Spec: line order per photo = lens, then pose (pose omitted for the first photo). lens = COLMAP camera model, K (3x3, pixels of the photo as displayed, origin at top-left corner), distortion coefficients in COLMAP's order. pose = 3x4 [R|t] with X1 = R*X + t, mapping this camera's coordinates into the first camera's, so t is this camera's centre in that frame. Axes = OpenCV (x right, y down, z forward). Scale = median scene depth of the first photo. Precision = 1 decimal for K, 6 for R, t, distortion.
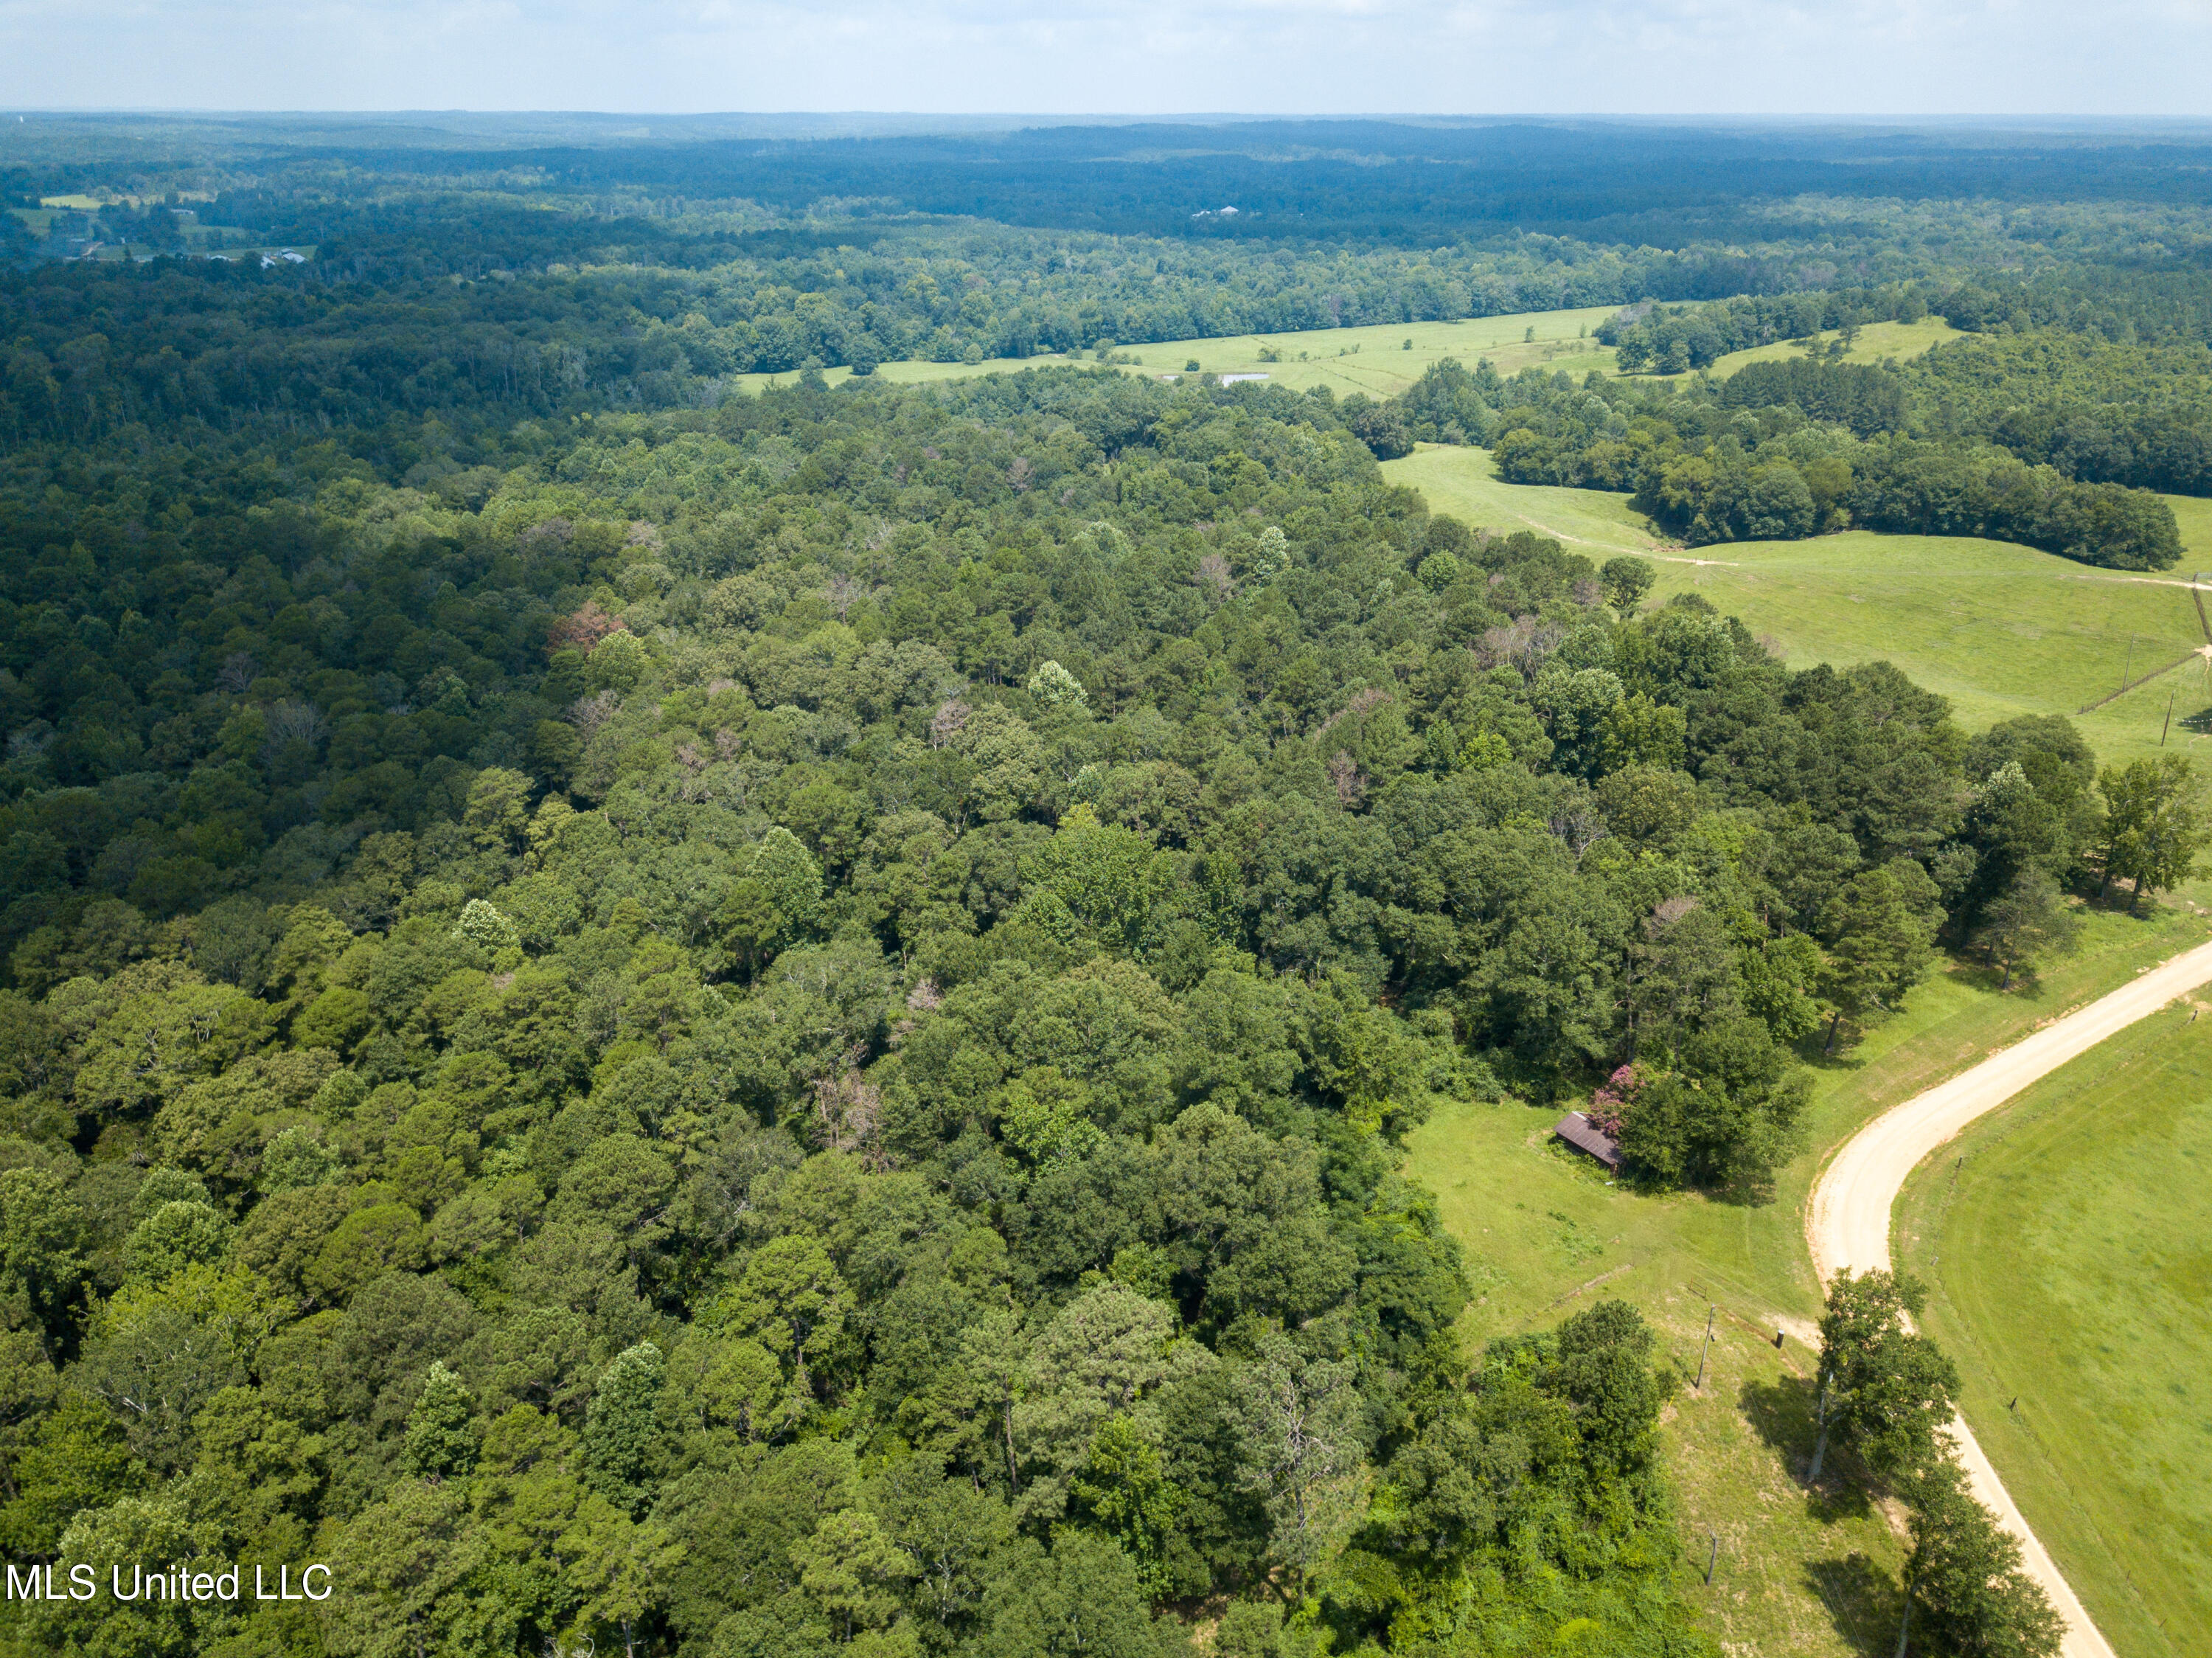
lens RADIAL K [[1705.5, 0, 1092.0], [0, 1705.5, 838.1], [0, 0, 1]] dist [0.006551, 0.002757]
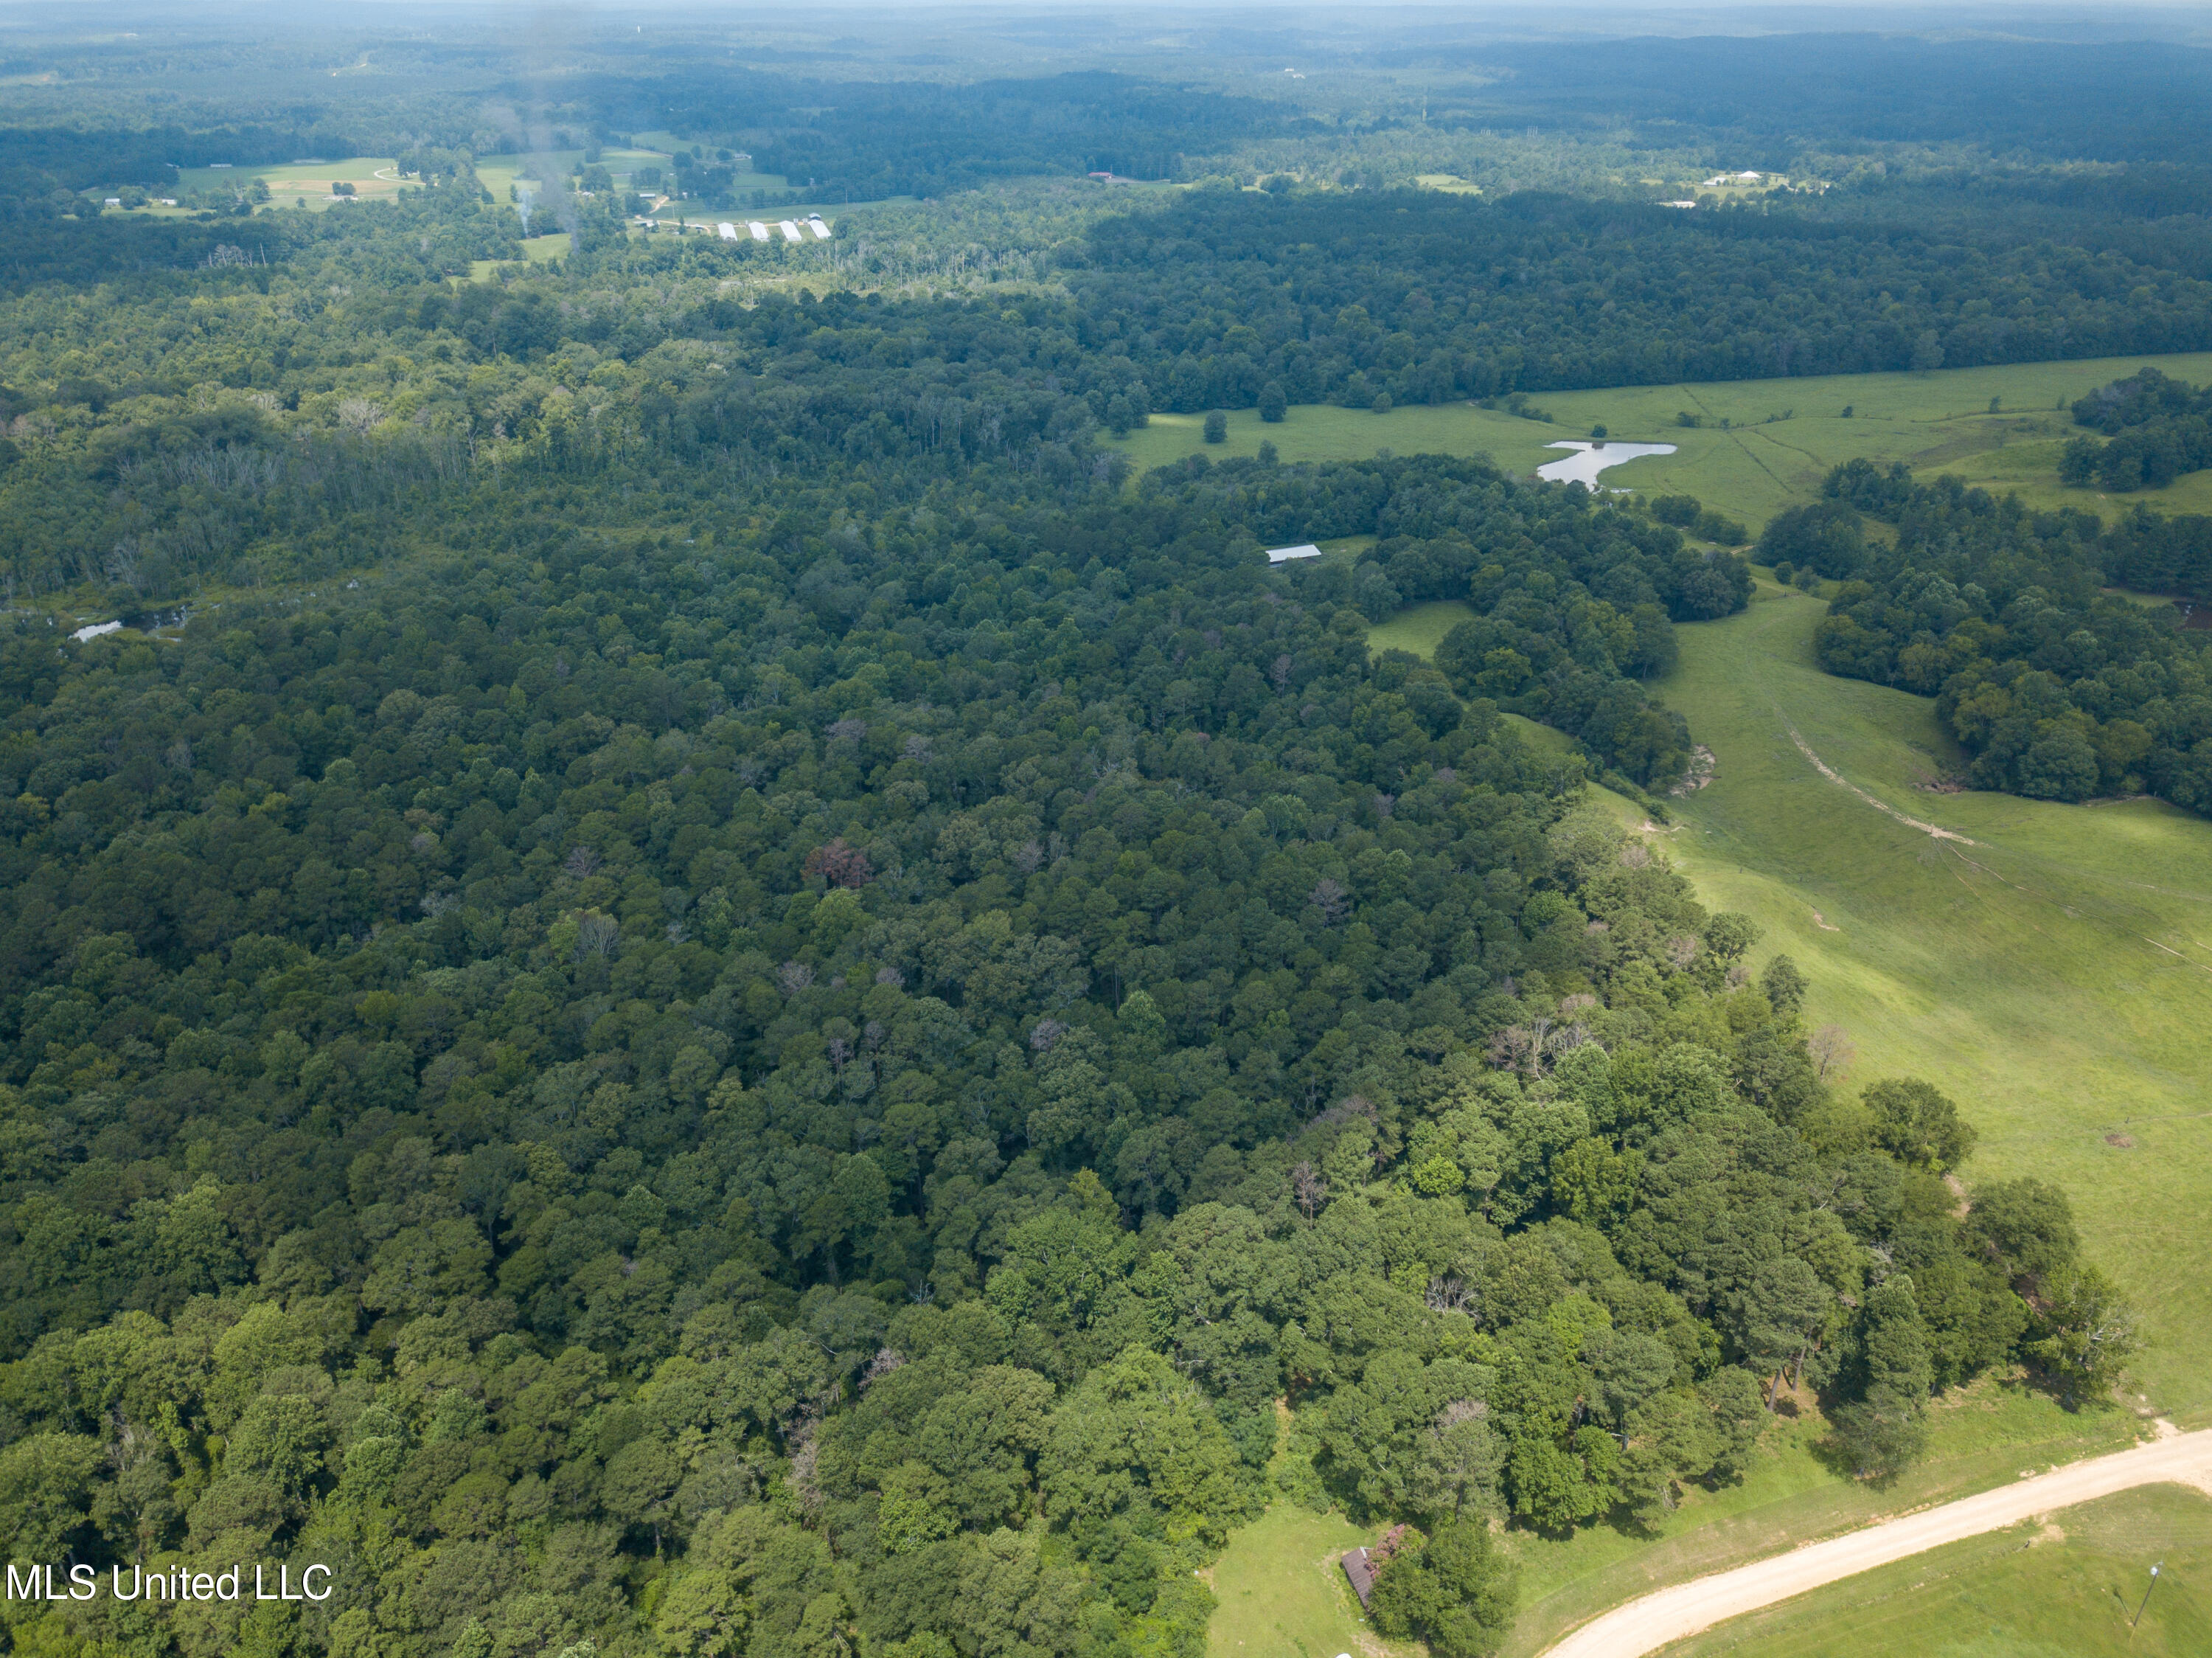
lens RADIAL K [[1705.5, 0, 1092.0], [0, 1705.5, 838.1], [0, 0, 1]] dist [0.006551, 0.002757]
pose [[0.956265, 0.130428, -0.261812, 0.253814], [-0.114743, 0.990605, 0.074399, -0.309063], [0.269056, -0.041104, 0.962247, -0.177859]]
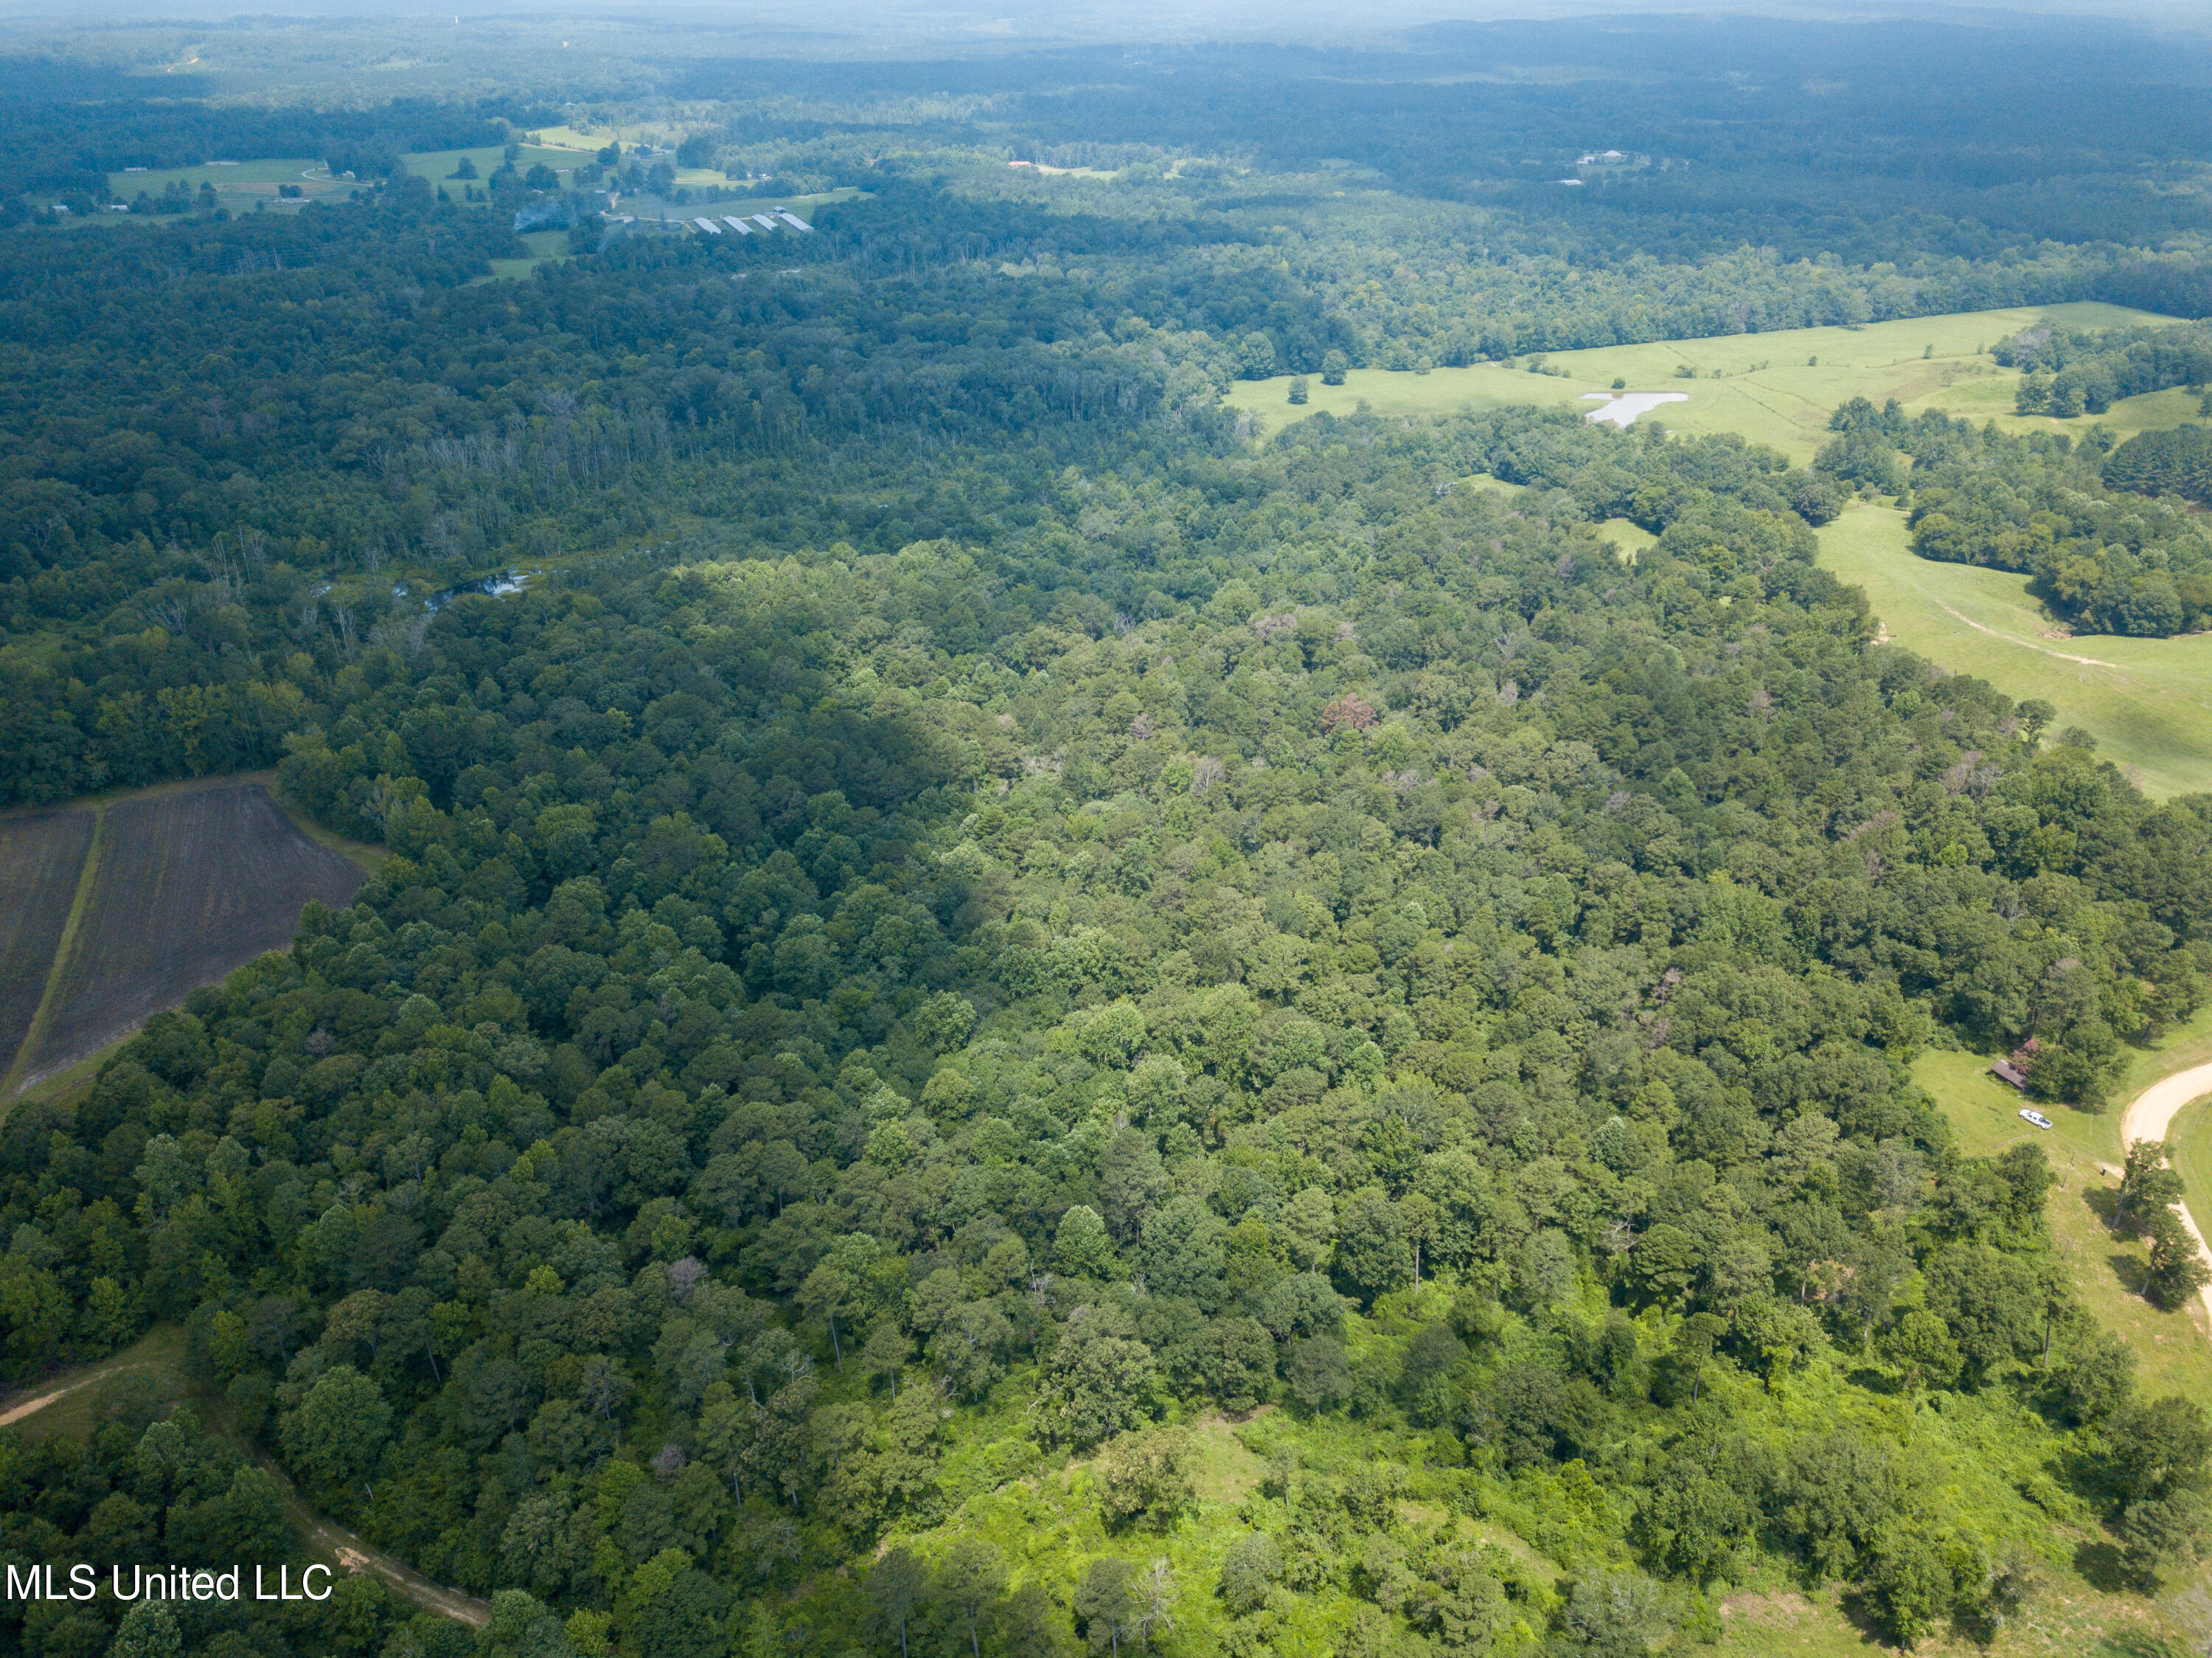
lens RADIAL K [[1705.5, 0, 1092.0], [0, 1705.5, 838.1], [0, 0, 1]] dist [0.006551, 0.002757]
pose [[0.985087, 0.074388, -0.155145, -0.339749], [-0.063516, 0.995241, 0.073894, -0.127490], [0.159904, -0.062938, 0.985124, -0.803793]]
